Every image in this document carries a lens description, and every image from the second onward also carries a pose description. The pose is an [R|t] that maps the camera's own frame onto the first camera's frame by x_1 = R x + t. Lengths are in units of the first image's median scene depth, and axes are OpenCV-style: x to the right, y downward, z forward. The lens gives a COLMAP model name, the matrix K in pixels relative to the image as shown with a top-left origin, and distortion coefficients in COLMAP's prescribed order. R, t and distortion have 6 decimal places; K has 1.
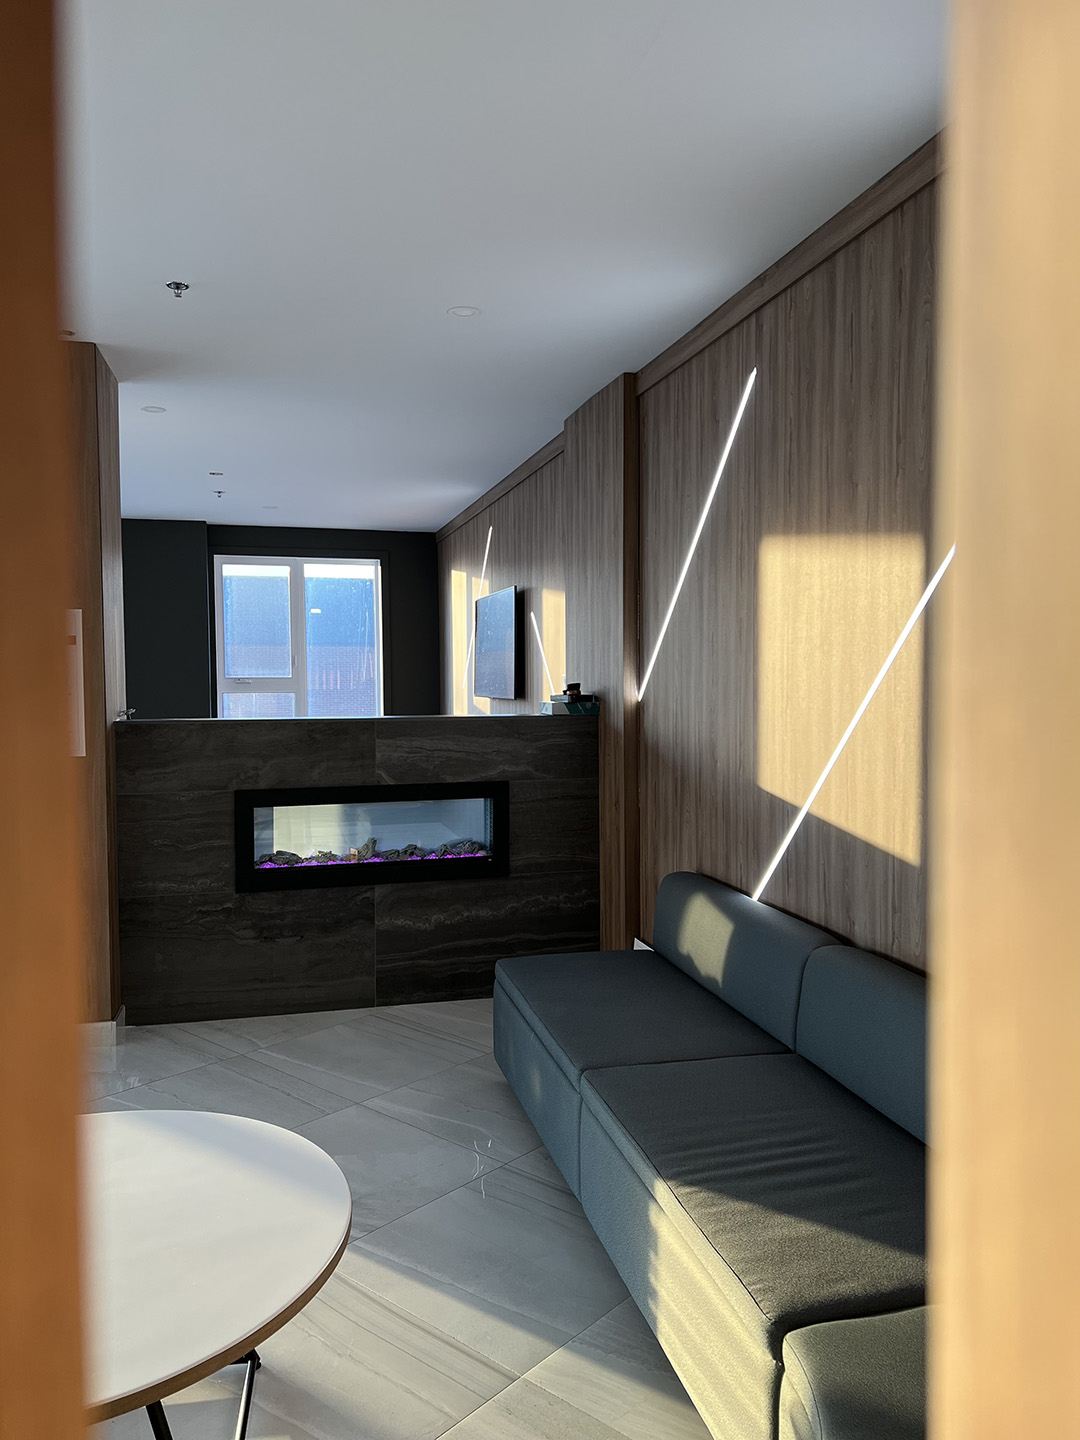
lens RADIAL K [[1081.5, 0, 540.3], [0, 1081.5, 723.9], [0, 0, 1]] dist [0.063405, -0.064388]
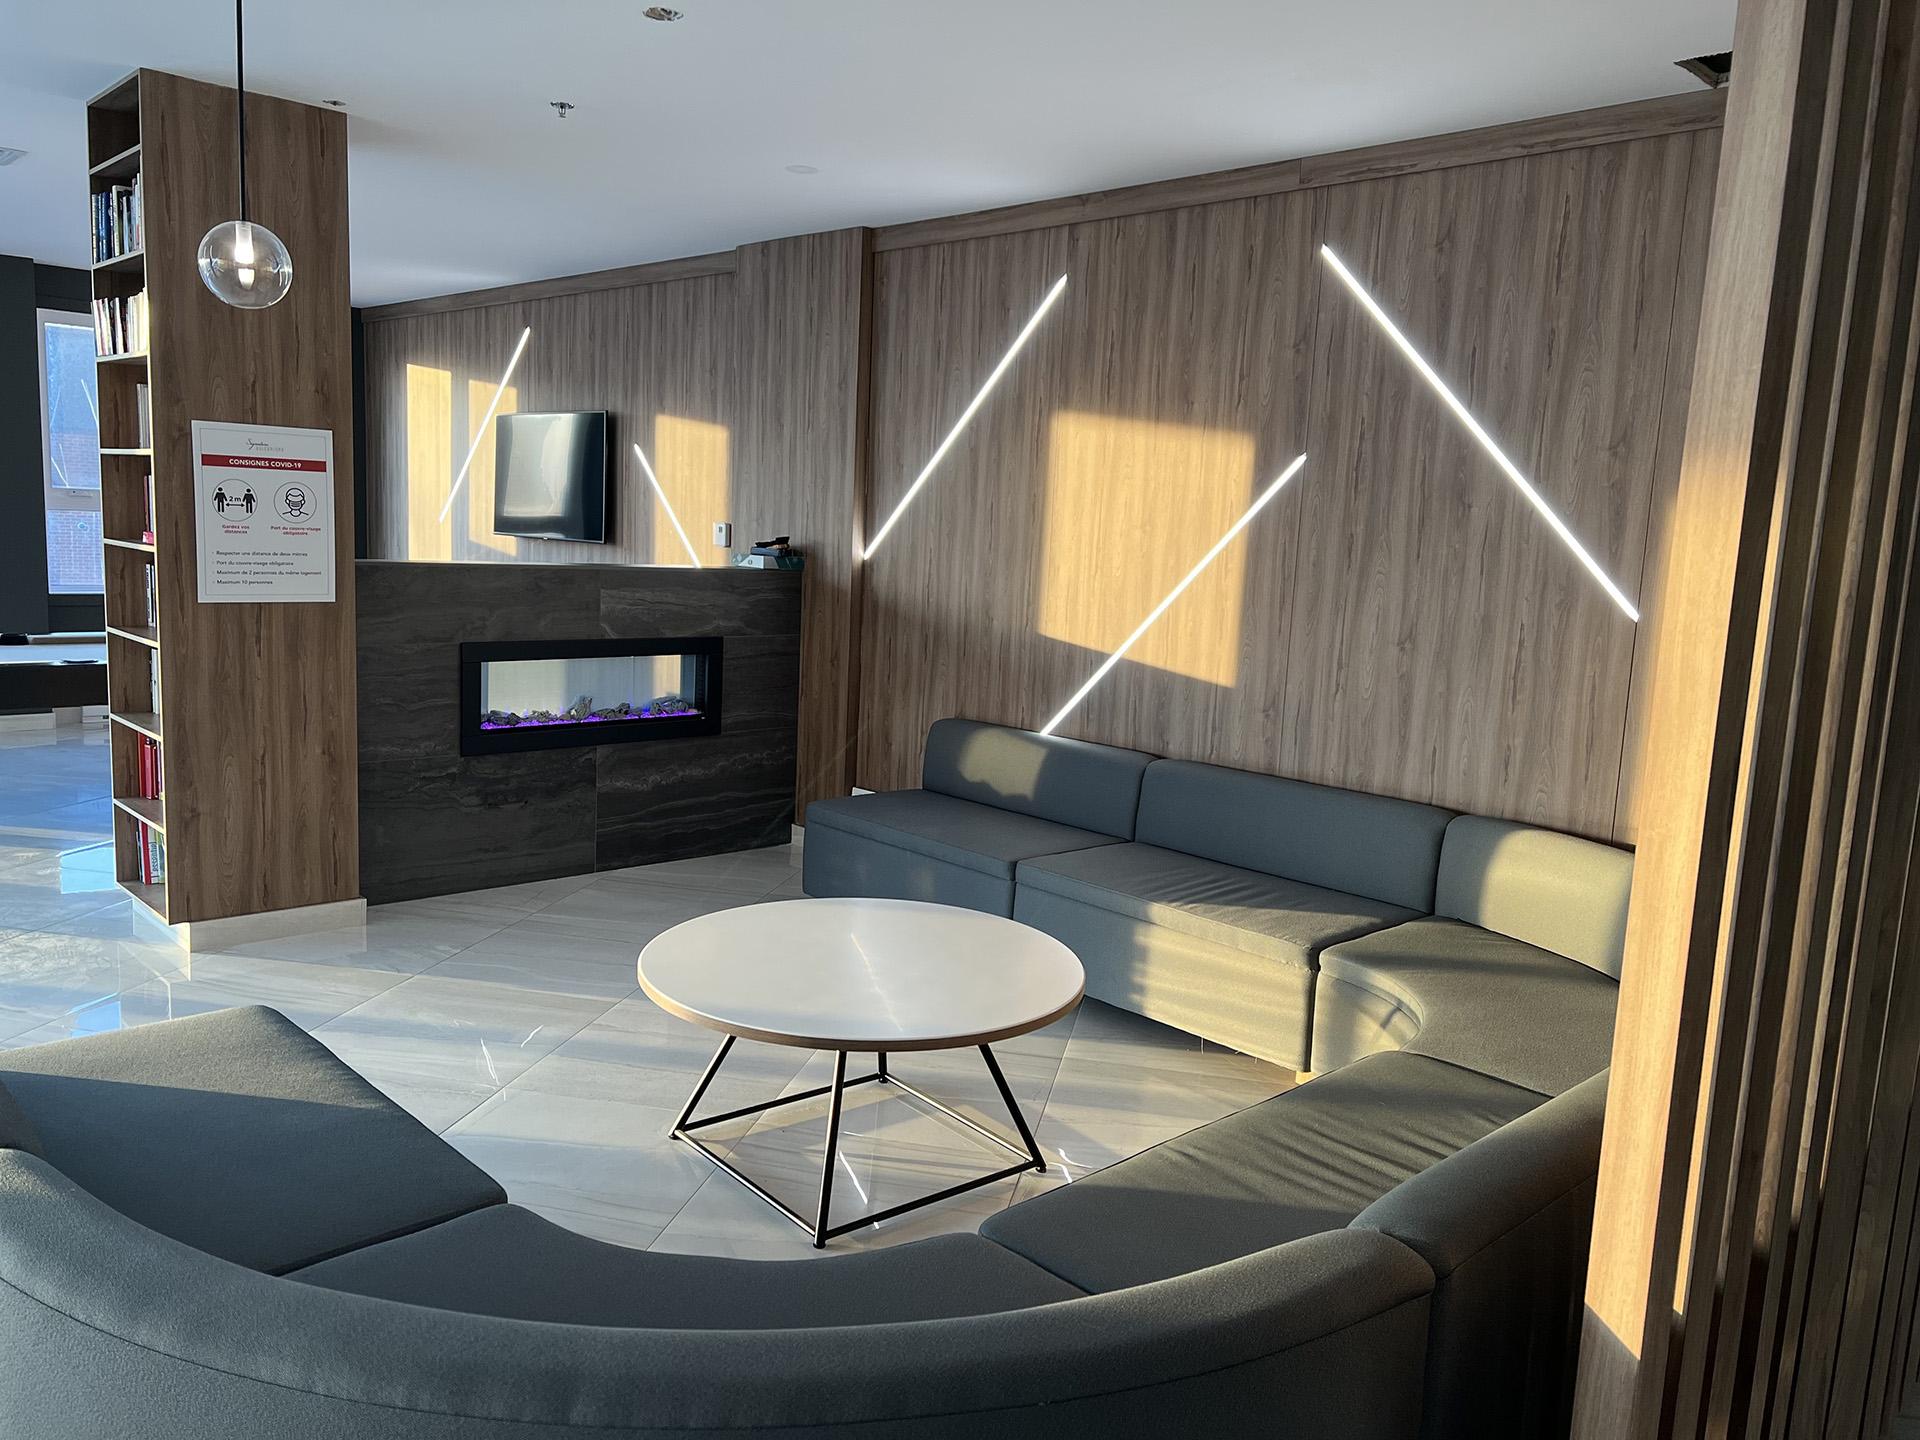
lens RADIAL K [[1442.0, 0, 952.4], [0, 1442.0, 735.2], [0, 0, 1]] dist [0.063405, -0.064388]
pose [[0.868800, -0.026331, 0.494463, -0.579009], [-0.029484, 0.994062, 0.104740, -0.000716], [-0.494285, -0.105577, 0.862865, -0.266547]]
